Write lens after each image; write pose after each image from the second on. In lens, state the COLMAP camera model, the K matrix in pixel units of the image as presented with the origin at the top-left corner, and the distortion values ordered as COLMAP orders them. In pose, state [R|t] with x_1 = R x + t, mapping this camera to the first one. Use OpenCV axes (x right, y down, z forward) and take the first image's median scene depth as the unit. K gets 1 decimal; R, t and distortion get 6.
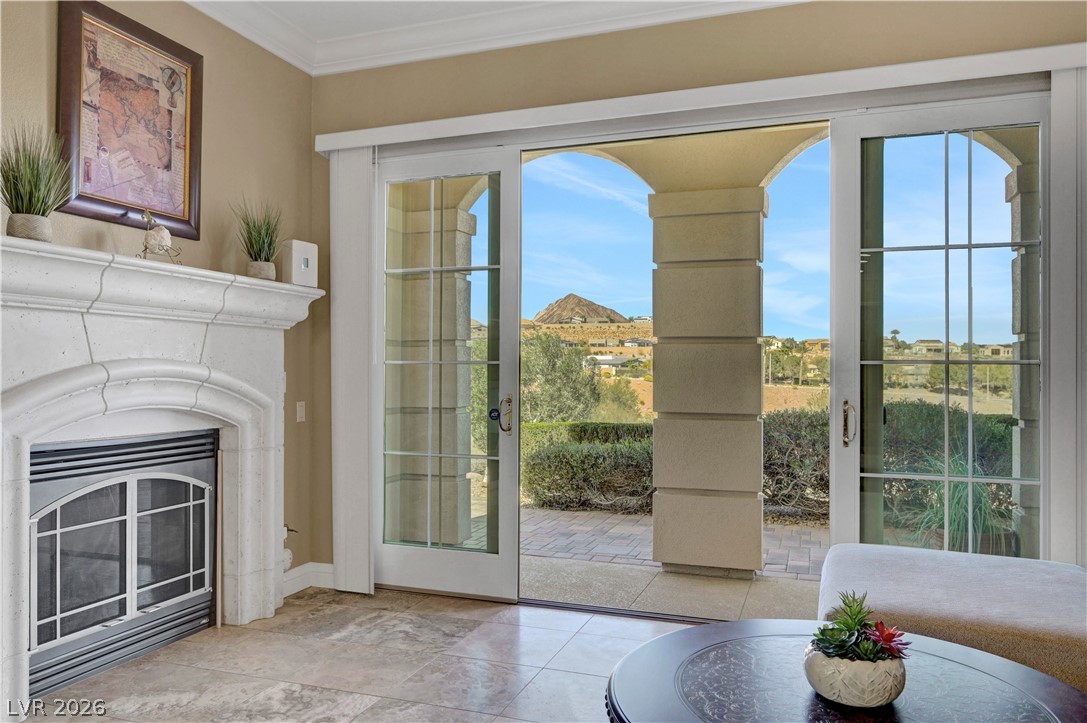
lens RADIAL K [[764.1, 0, 543.5], [0, 764.1, 361.5], [0, 0, 1]] dist [-0.002232, -0.001507]
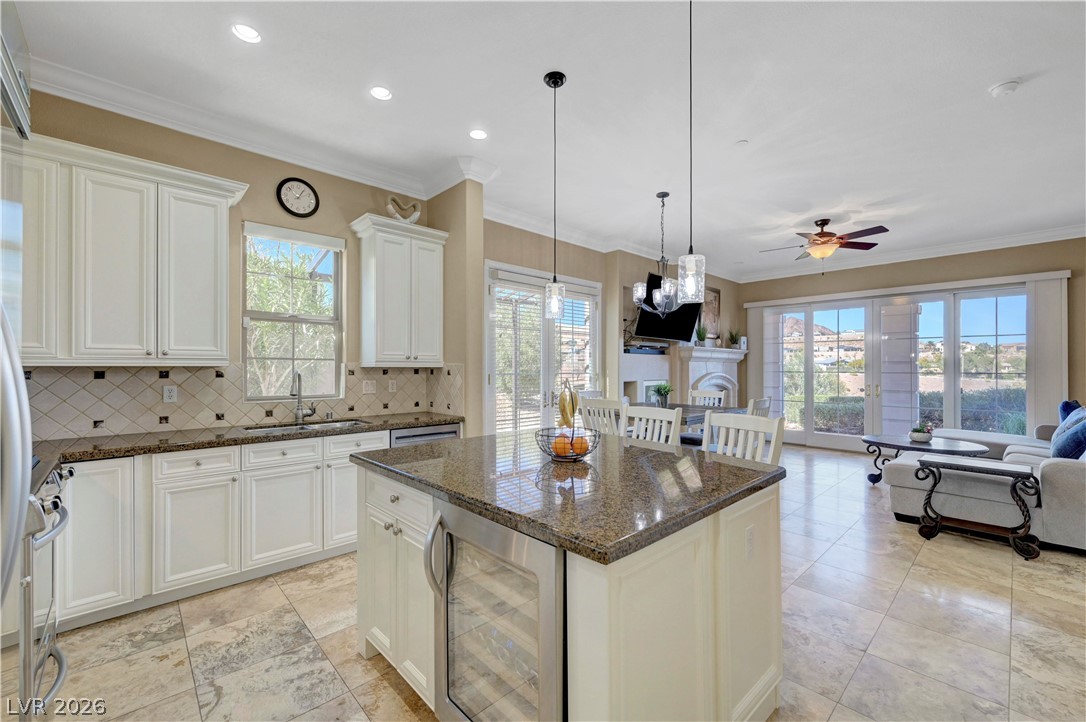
lens RADIAL K [[445.6, 0, 544.6], [0, 445.6, 365.6], [0, 0, 1]] dist [-0.000661, -0.000073]
pose [[0.892254, -0.003197, -0.451523, -0.245143], [0.006336, 0.999965, 0.005439, -0.051472], [0.451490, -0.007713, 0.892243, -1.388335]]
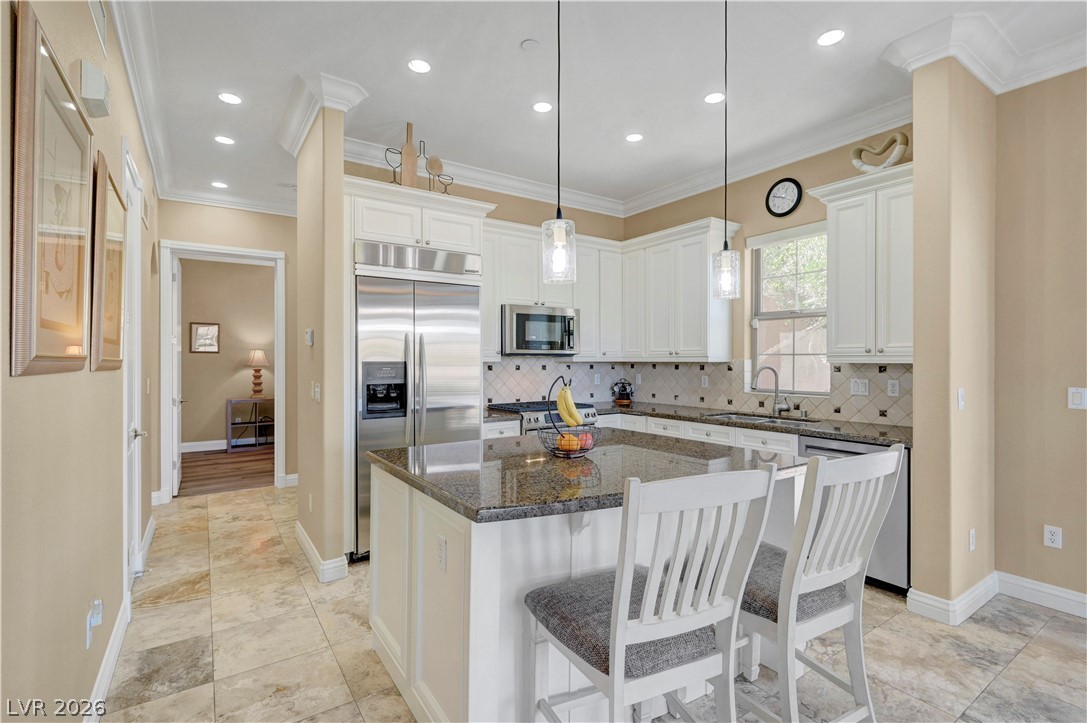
lens RADIAL K [[502.2, 0, 540.3], [0, 502.2, 358.7], [0, 0, 1]] dist [-0.000375, -0.000094]
pose [[-0.589319, -0.005297, -0.807883, 0.084412], [0.007464, 0.999900, -0.012001, -0.045240], [0.807866, -0.013103, -0.589221, -0.493342]]
